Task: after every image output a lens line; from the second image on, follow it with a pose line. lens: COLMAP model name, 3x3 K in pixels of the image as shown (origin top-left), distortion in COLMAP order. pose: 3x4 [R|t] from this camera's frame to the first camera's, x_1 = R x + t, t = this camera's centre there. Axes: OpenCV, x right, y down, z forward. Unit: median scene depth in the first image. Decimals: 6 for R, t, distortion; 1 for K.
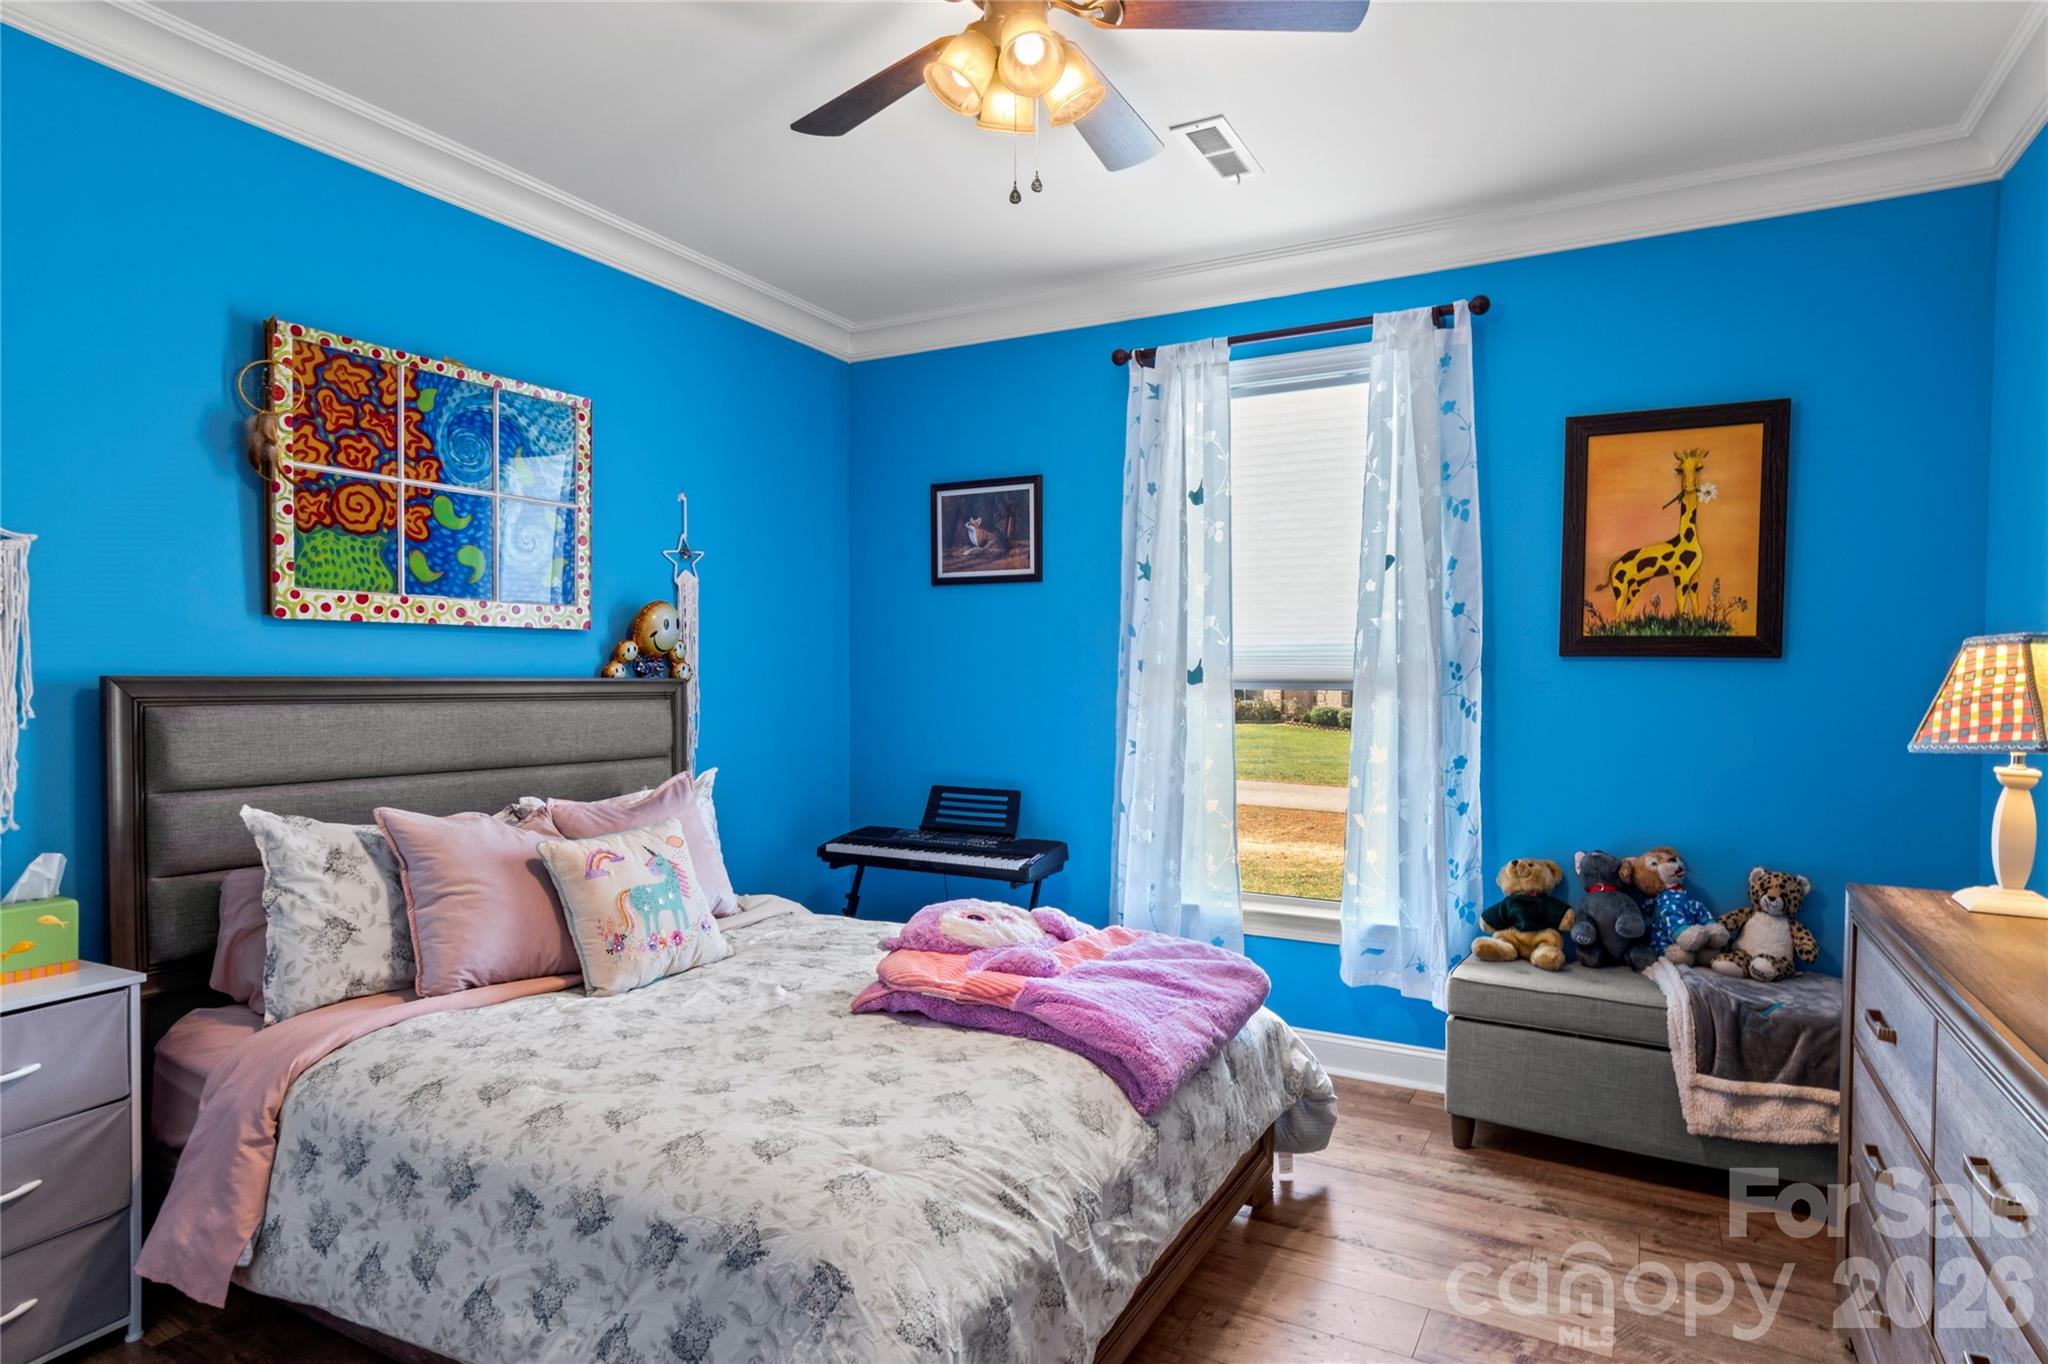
lens RADIAL K [[1114.7, 0, 1074.3], [0, 1114.7, 706.4], [0, 0, 1]] dist [0.009907, 0.000622]
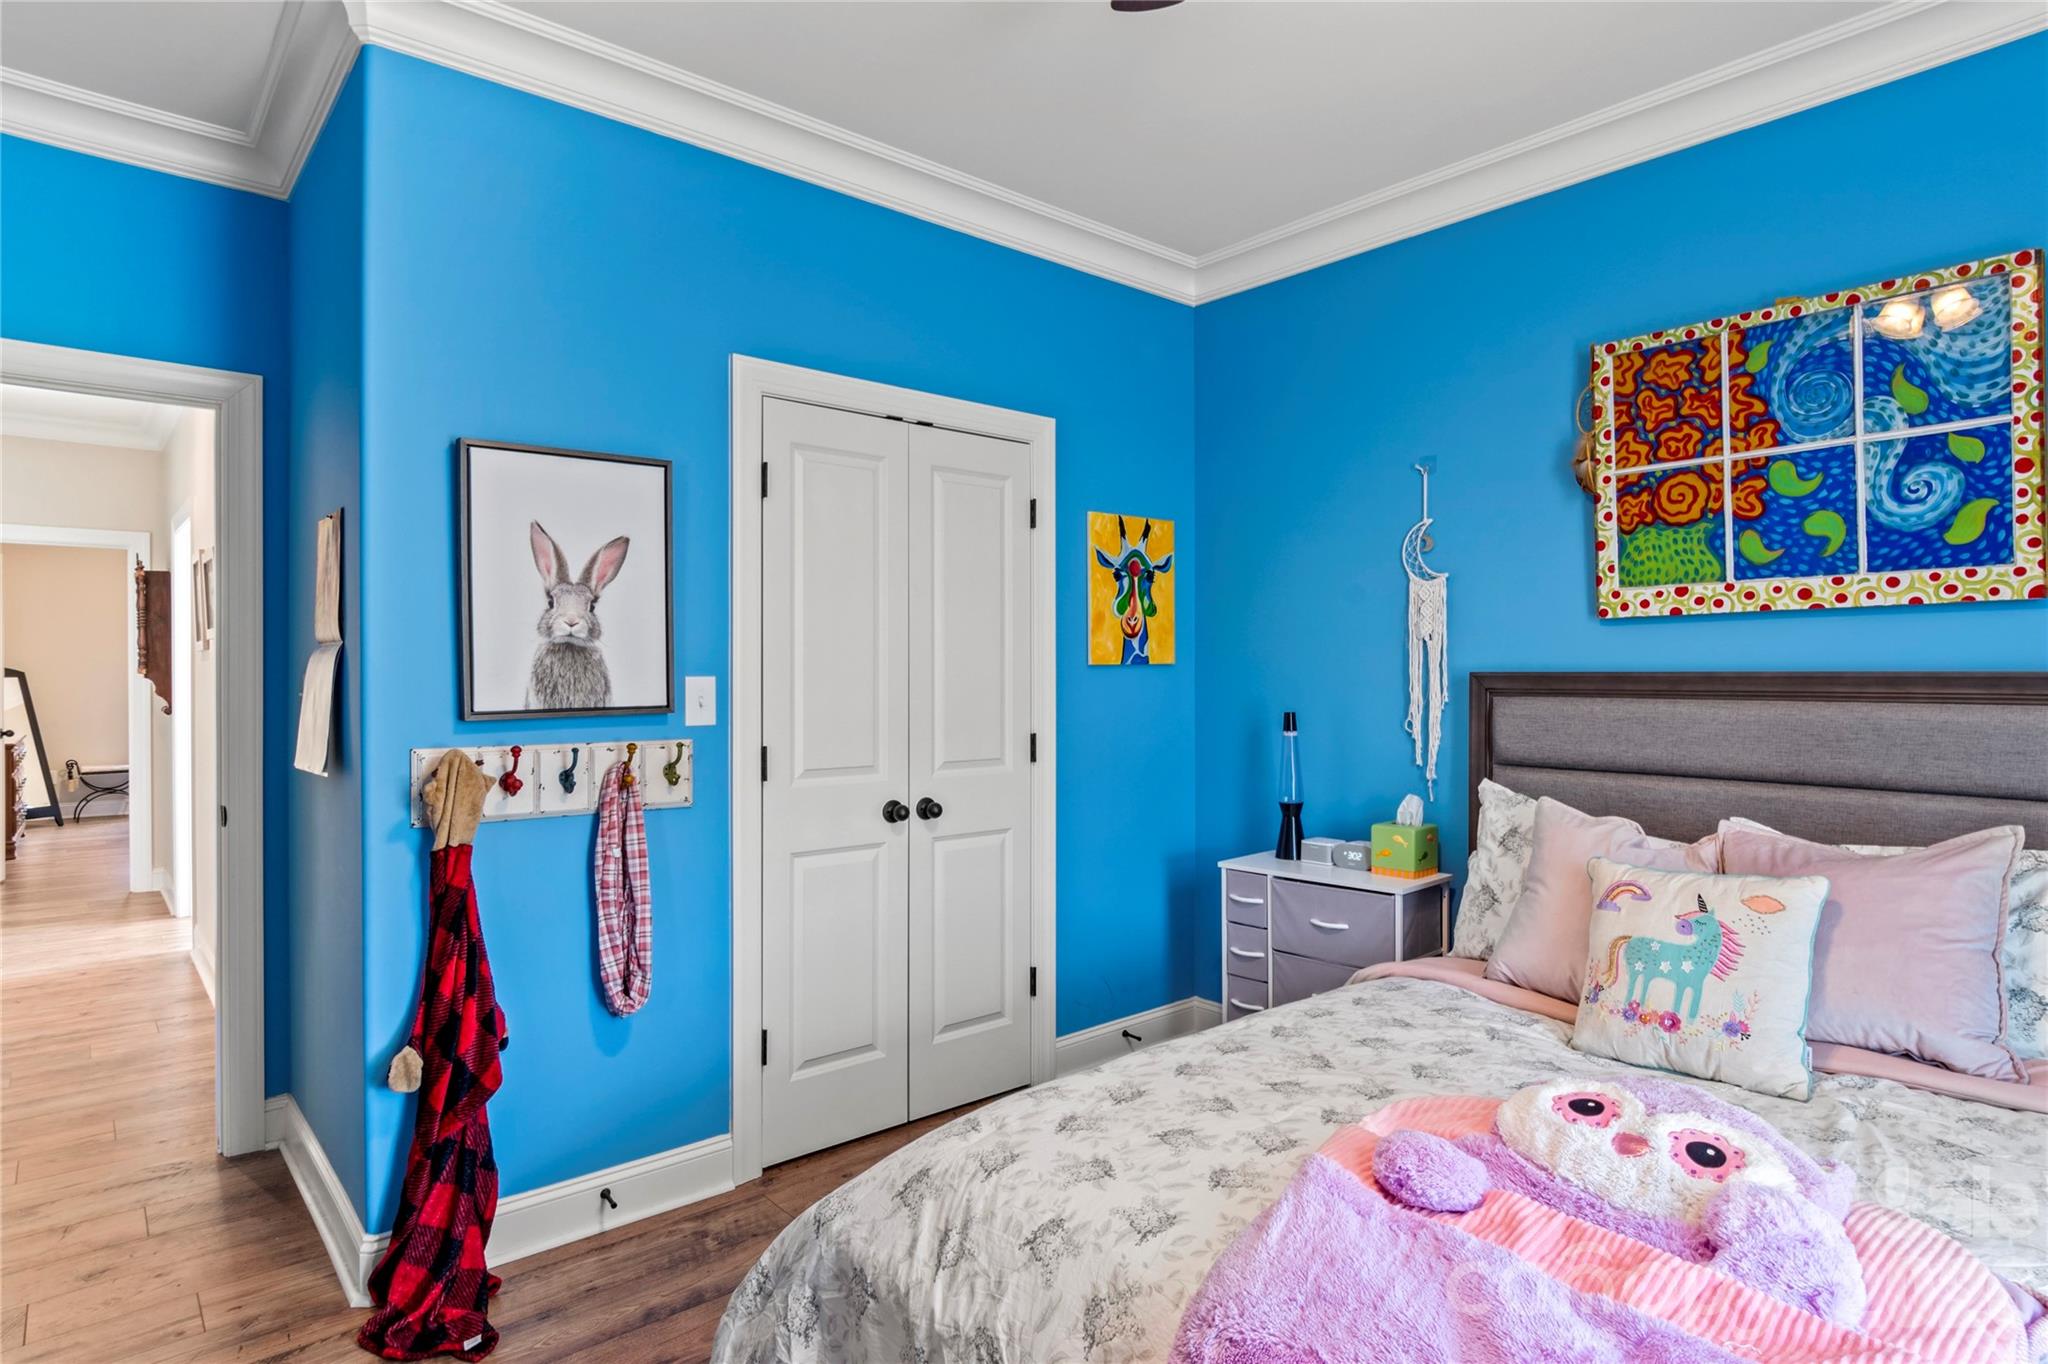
lens RADIAL K [[1114.6, 0, 1070.2], [0, 1114.6, 686.0], [0, 0, 1]] dist [-0.003354, -0.002082]
pose [[-0.347799, 0.006294, -0.937548, 0.448917], [-0.023860, 0.999594, 0.015562, -0.016391], [0.937265, 0.027782, -0.347508, 0.831453]]
